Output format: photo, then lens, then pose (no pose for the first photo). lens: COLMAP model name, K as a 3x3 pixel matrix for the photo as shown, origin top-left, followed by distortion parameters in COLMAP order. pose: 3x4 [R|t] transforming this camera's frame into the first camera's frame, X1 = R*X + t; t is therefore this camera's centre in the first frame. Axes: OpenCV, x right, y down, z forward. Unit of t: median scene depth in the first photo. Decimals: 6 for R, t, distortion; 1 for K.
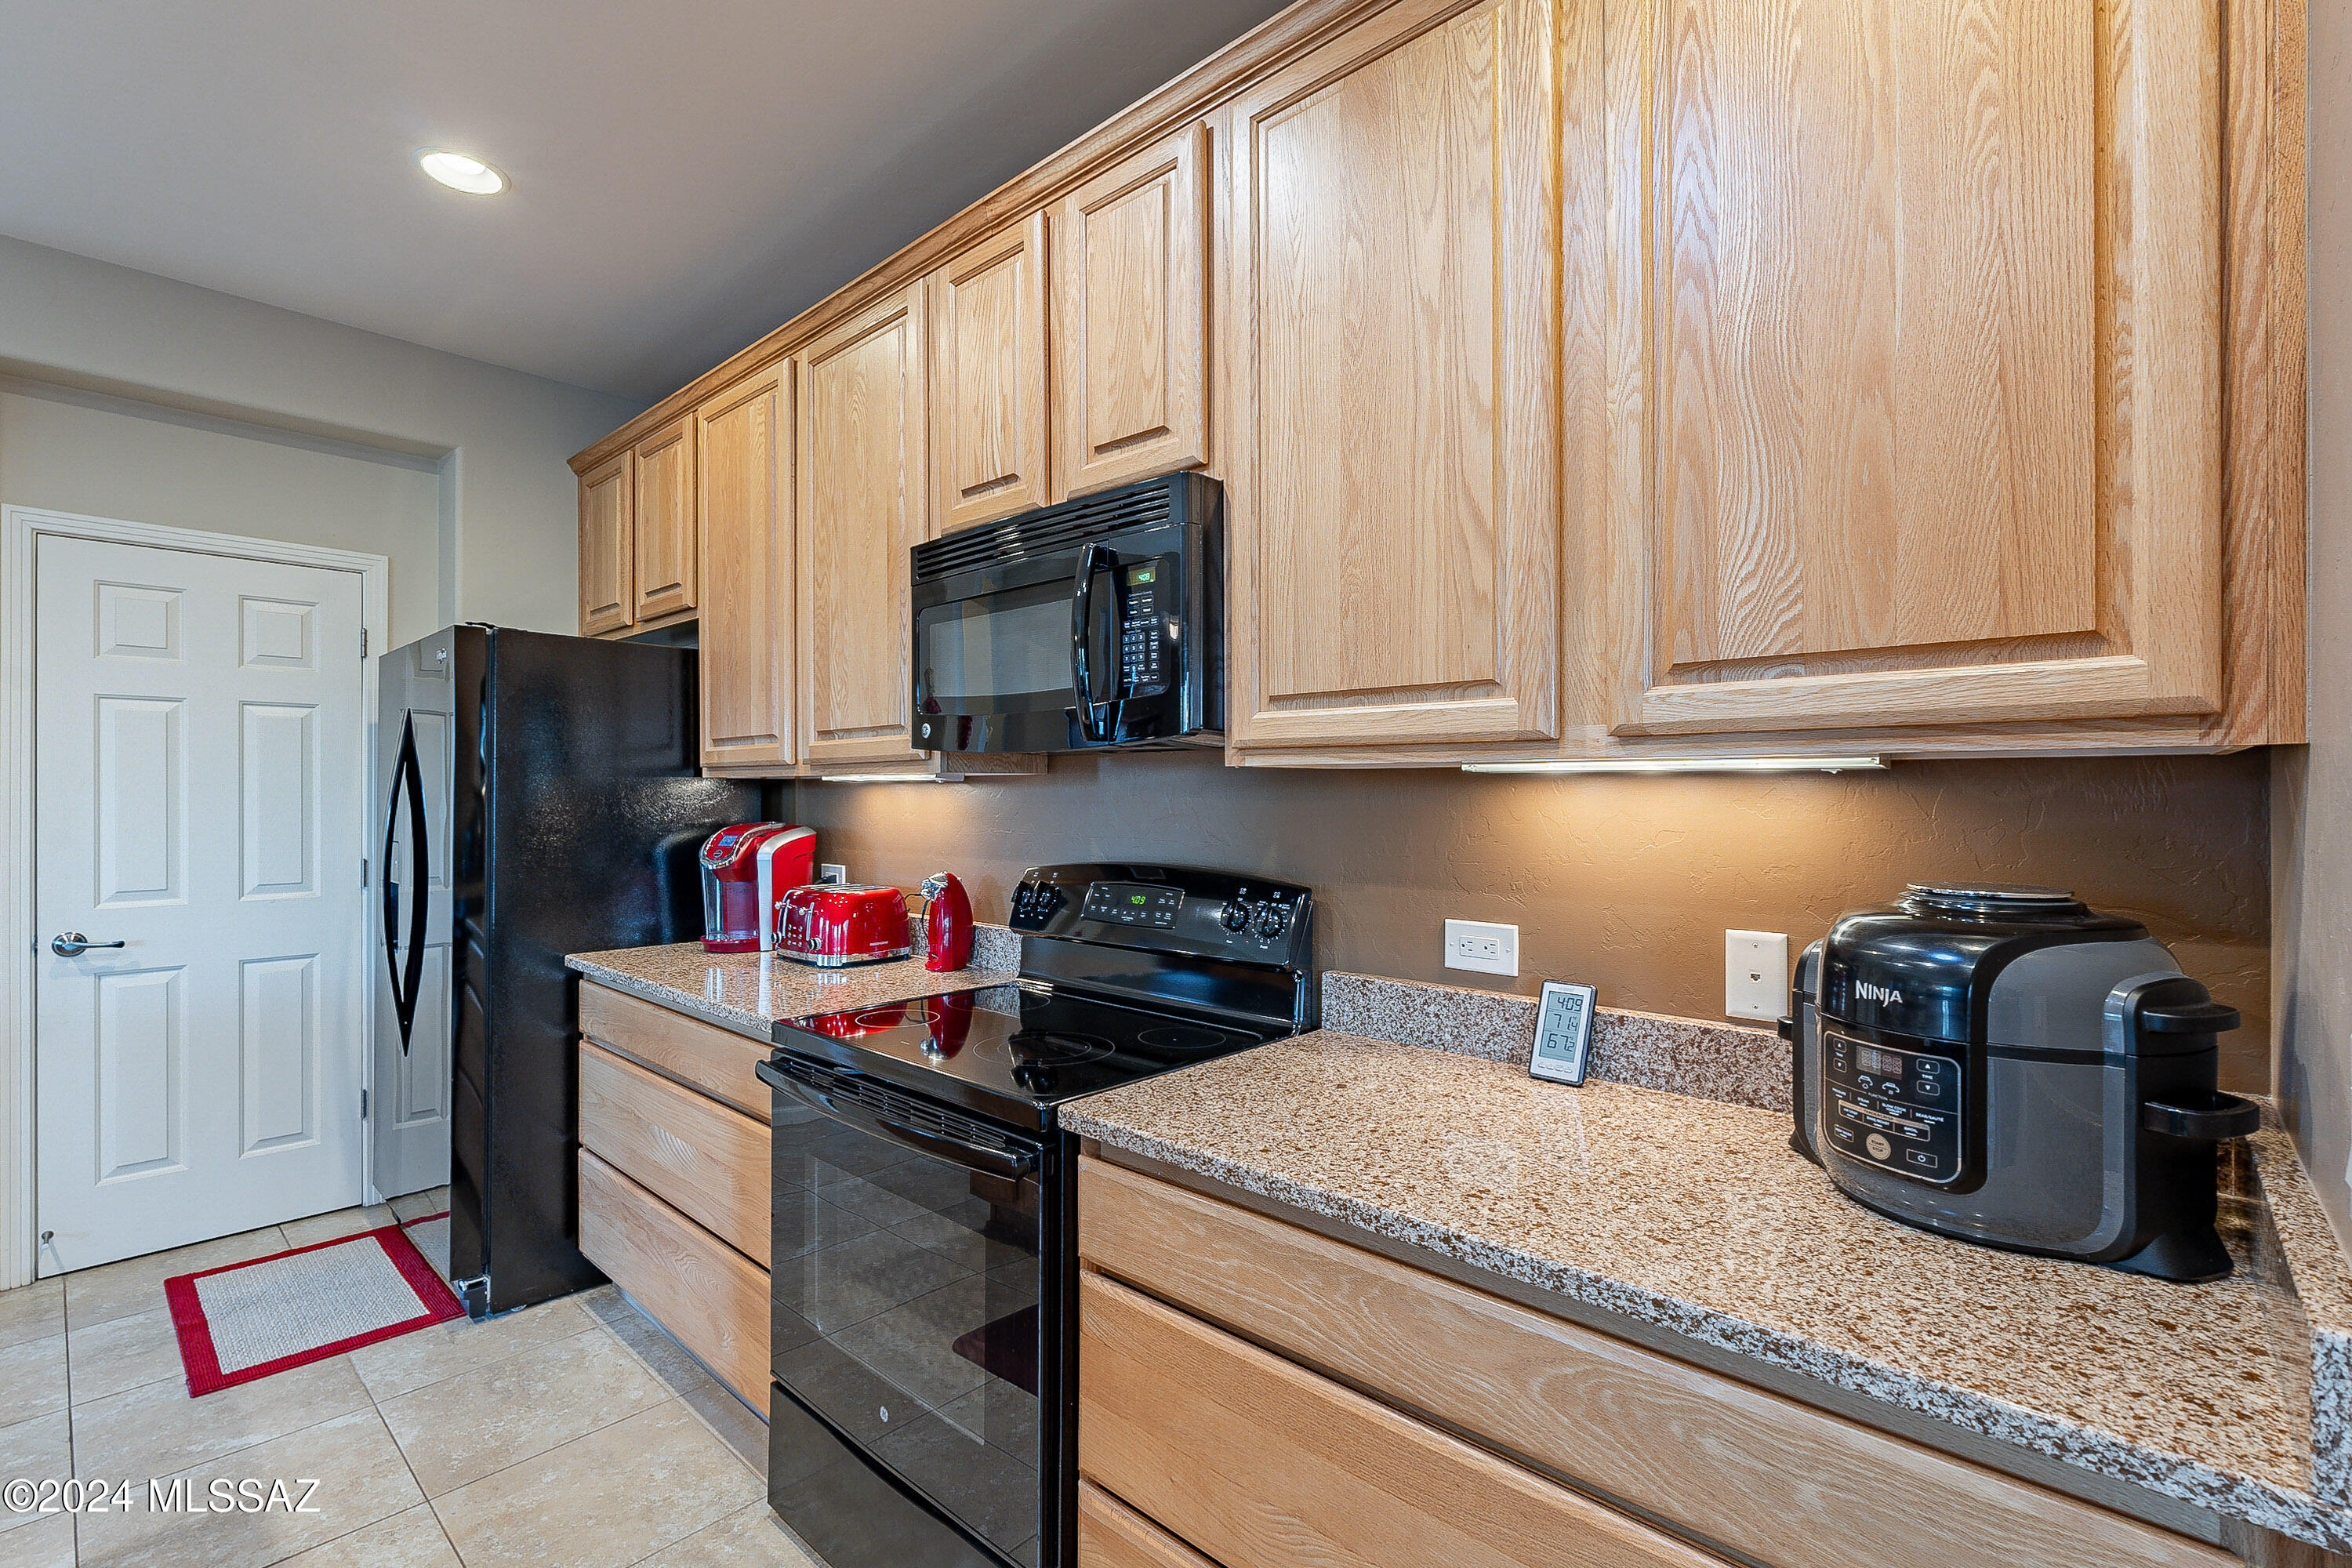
lens RADIAL K [[1079.3, 0, 1173.1], [0, 1079.3, 794.0], [0, 0, 1]] dist [0.001682, 0.000107]
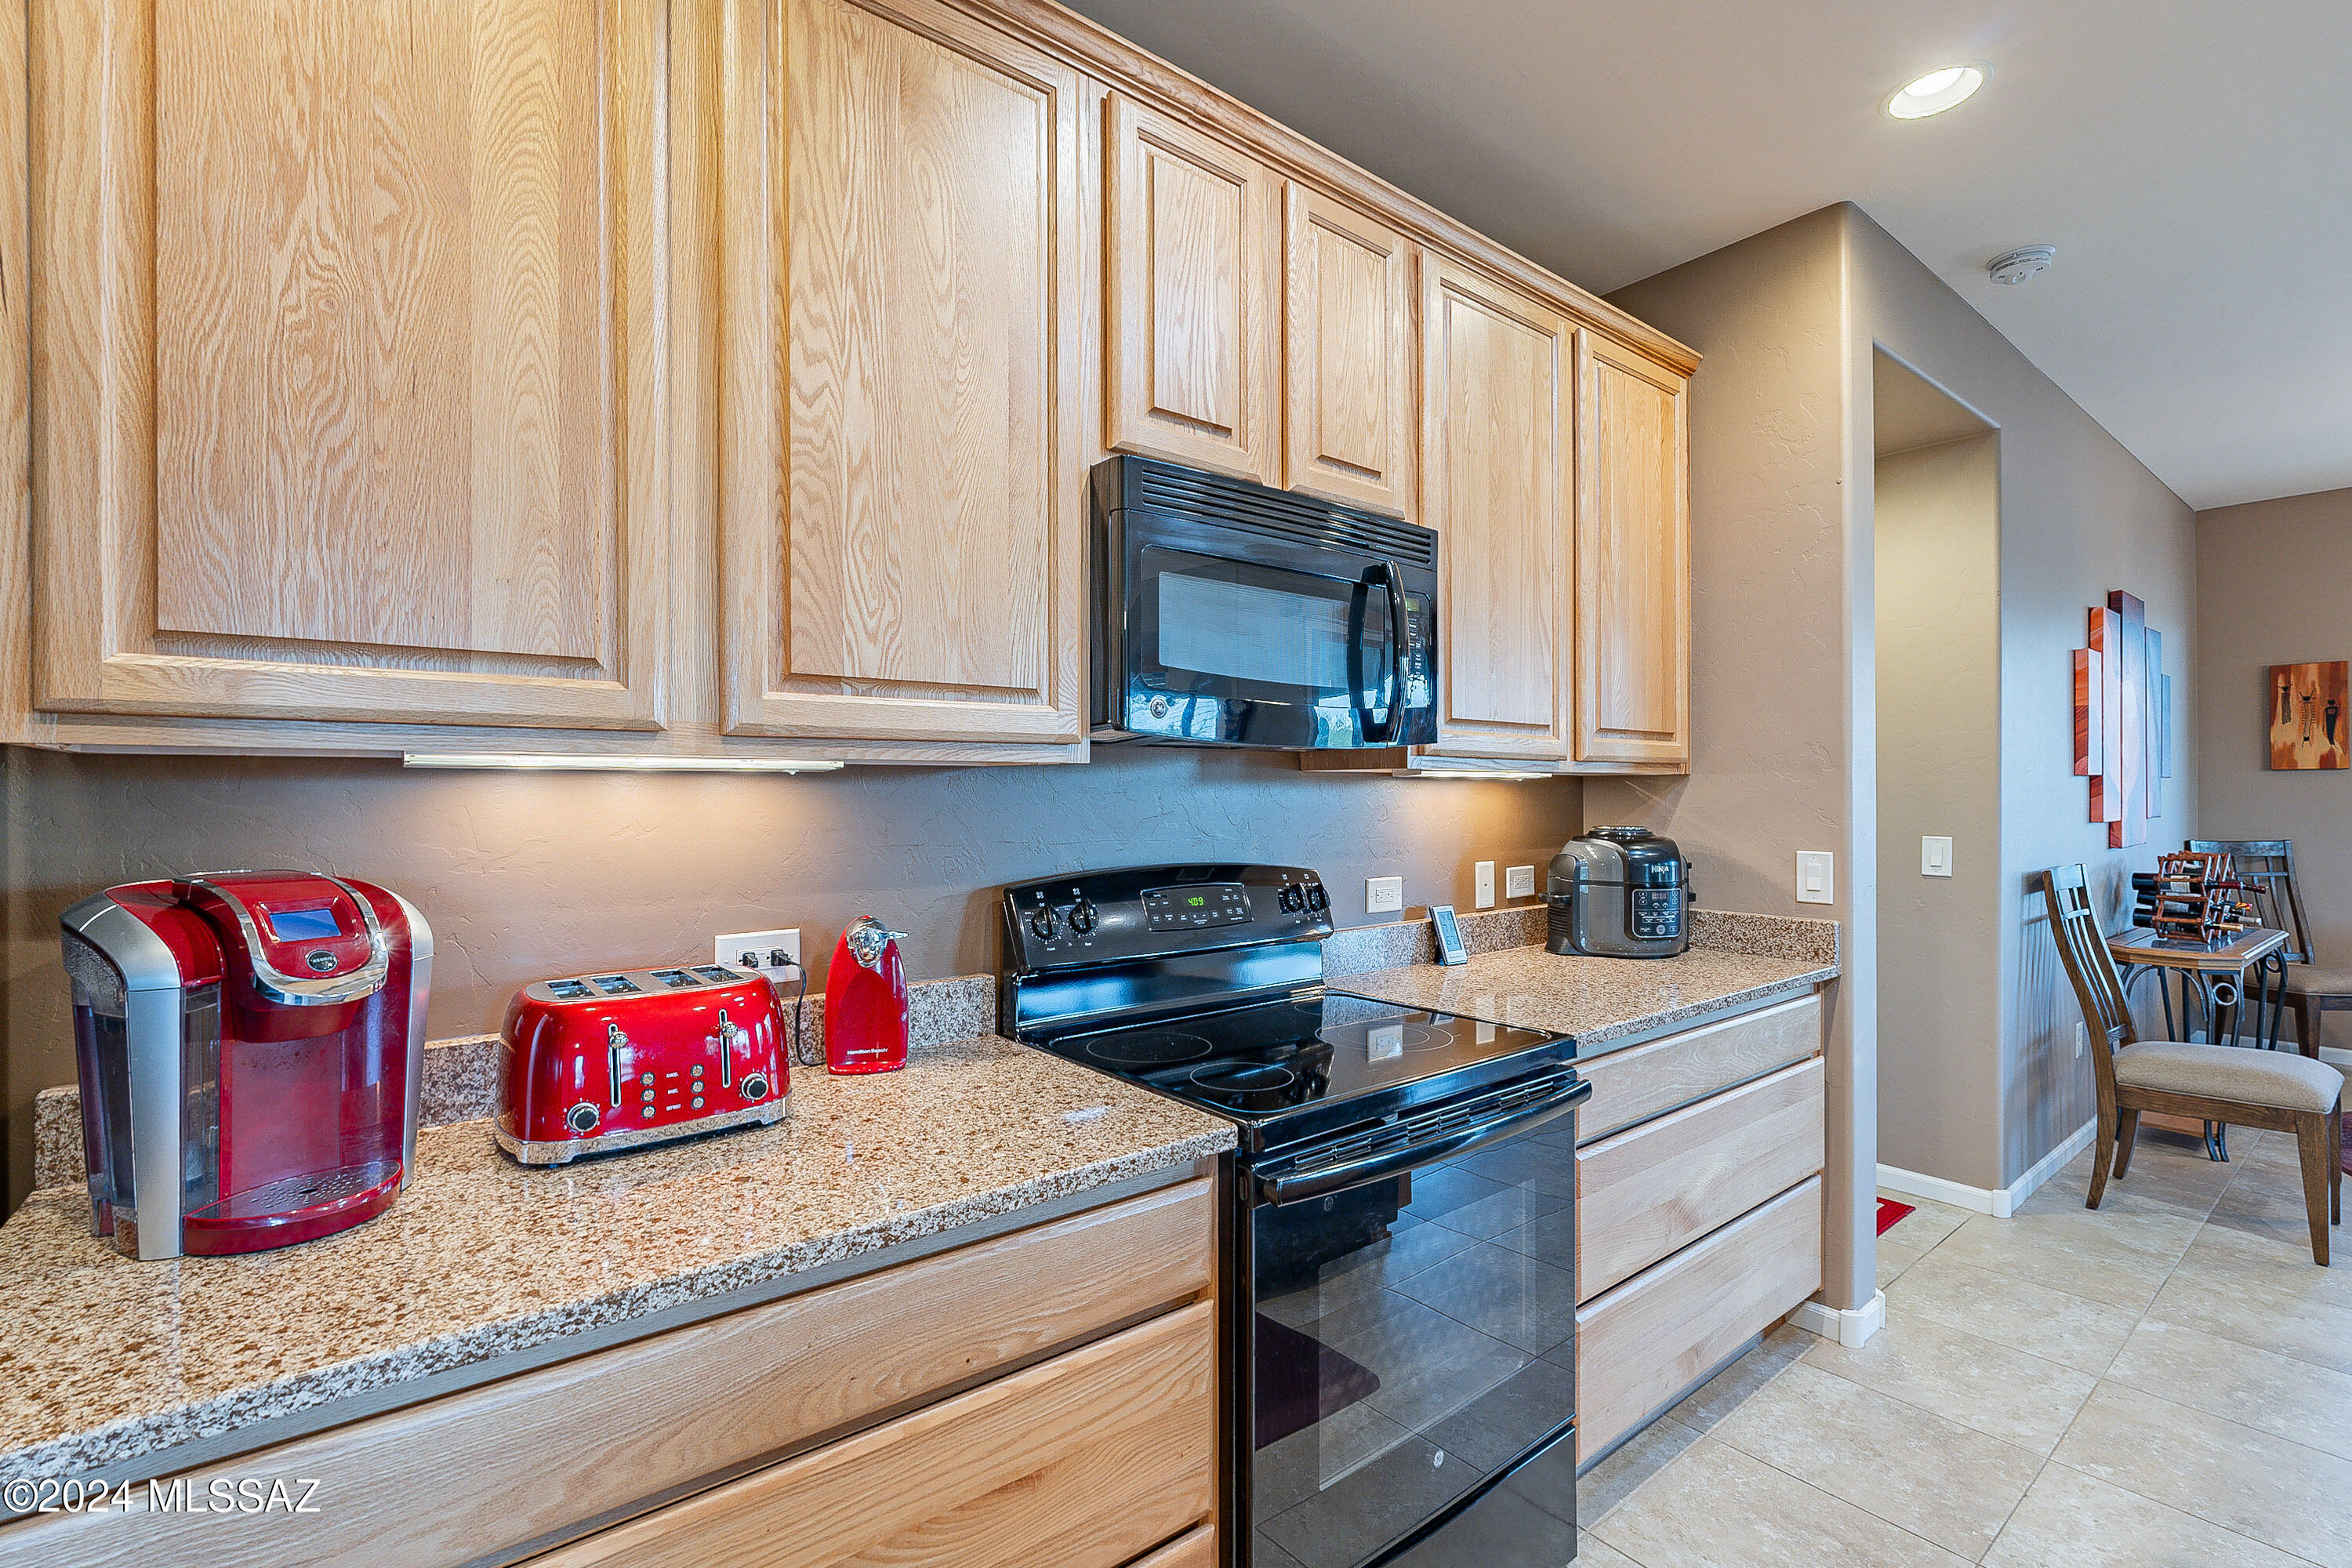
lens RADIAL K [[1019.4, 0, 1172.8], [0, 1019.4, 779.8], [0, 0, 1]] dist [0.001713, -0.000078]
pose [[0.151766, 0.007955, 0.988384, -0.941104], [0.003030, 0.999959, -0.008513, -0.002776], [-0.988412, 0.004287, 0.151736, 0.888841]]
